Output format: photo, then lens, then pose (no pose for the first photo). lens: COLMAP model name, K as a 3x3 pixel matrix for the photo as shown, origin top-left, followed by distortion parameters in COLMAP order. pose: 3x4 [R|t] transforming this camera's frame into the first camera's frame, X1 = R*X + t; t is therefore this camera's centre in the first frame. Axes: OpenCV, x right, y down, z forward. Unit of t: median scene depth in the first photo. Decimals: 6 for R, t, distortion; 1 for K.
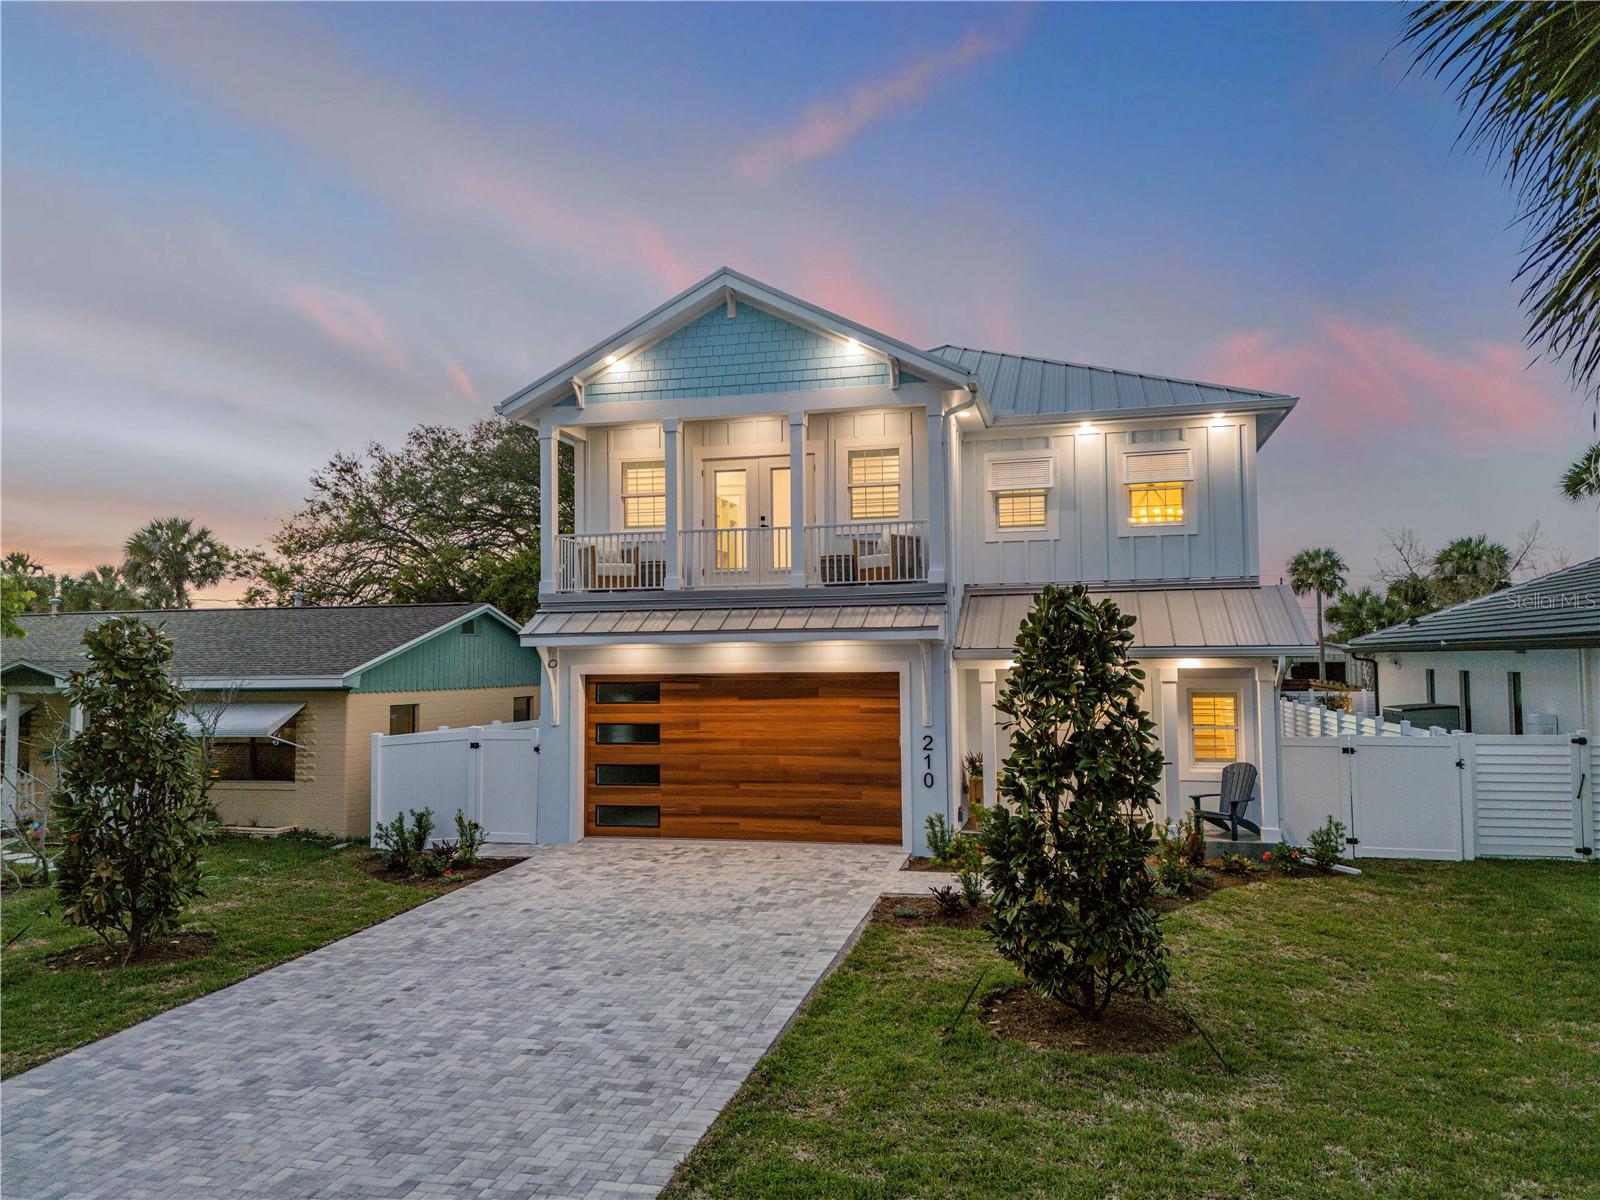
lens RADIAL K [[1099.9, 0, 774.1], [0, 1099.9, 602.0], [0, 0, 1]] dist [0.074963, -0.069420]
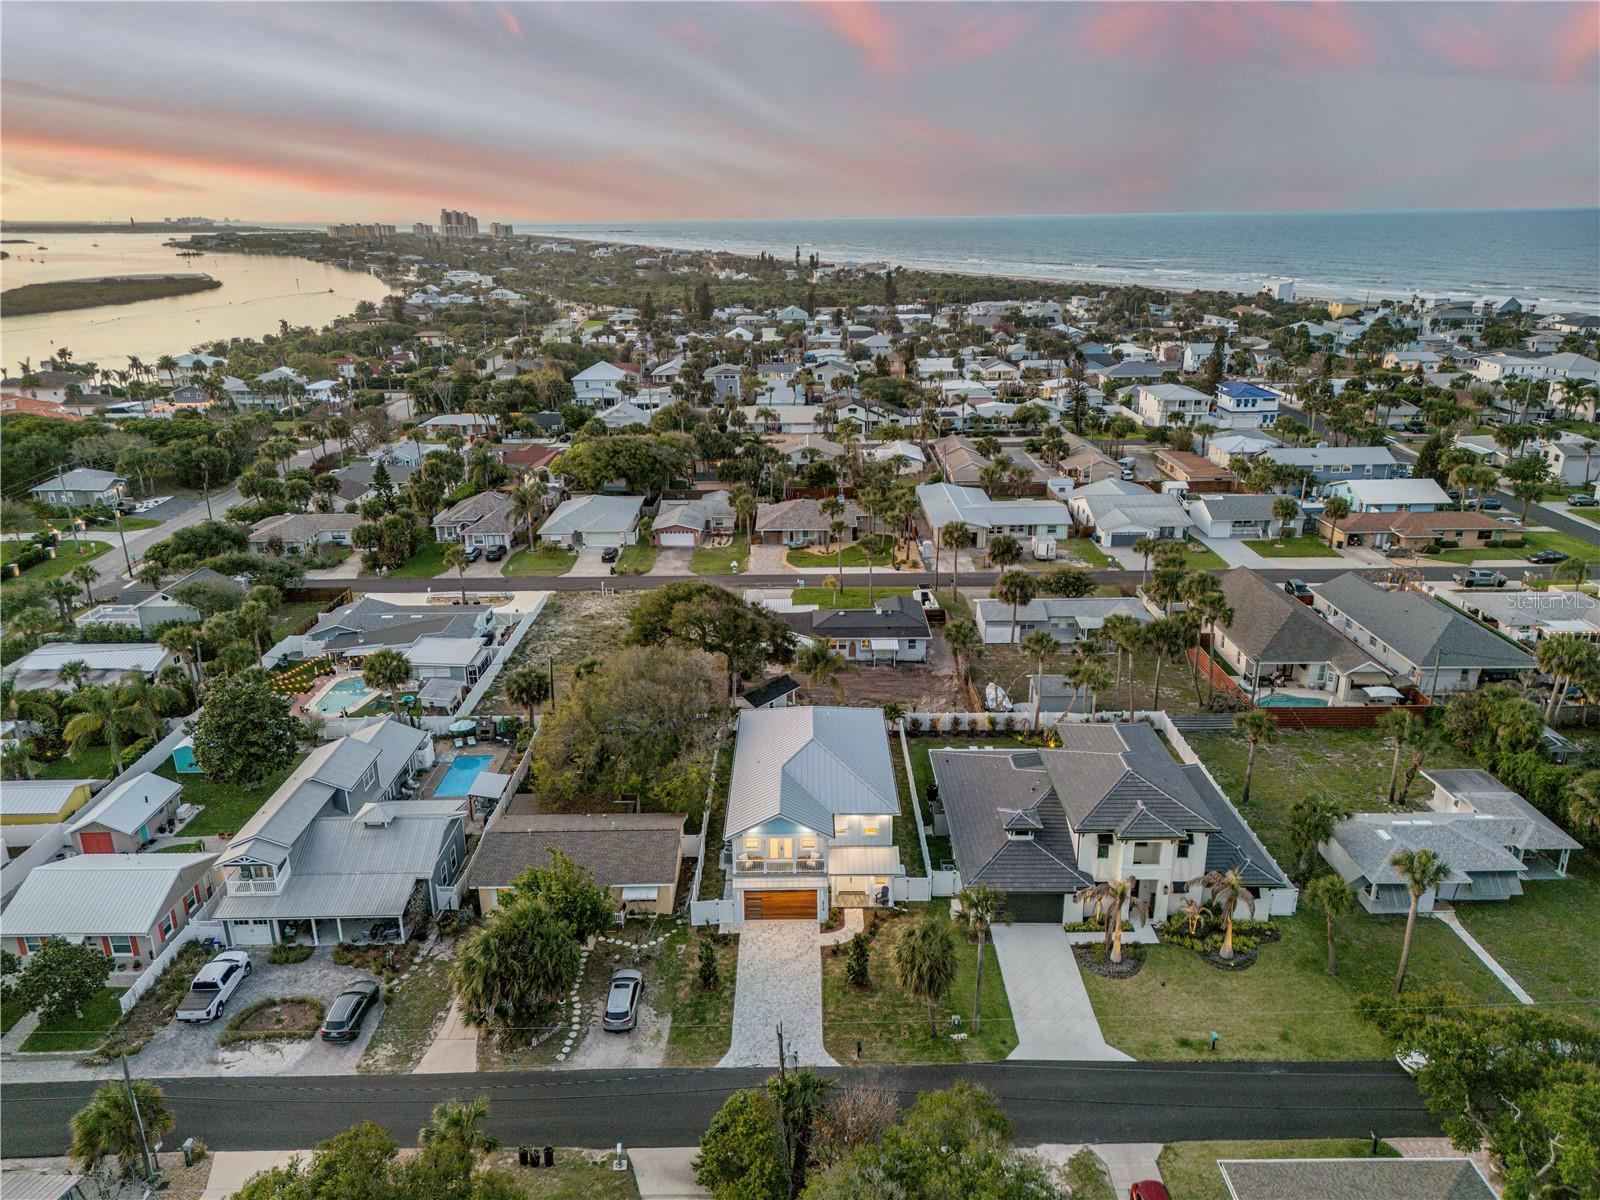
lens RADIAL K [[1099.9, 0, 774.1], [0, 1099.9, 602.0], [0, 0, 1]] dist [0.074963, -0.069420]
pose [[0.971876, -0.075843, 0.222944, -0.988066], [-0.014274, 0.926005, 0.377241, -2.734214], [-0.235059, -0.369814, 0.898880, -2.626727]]
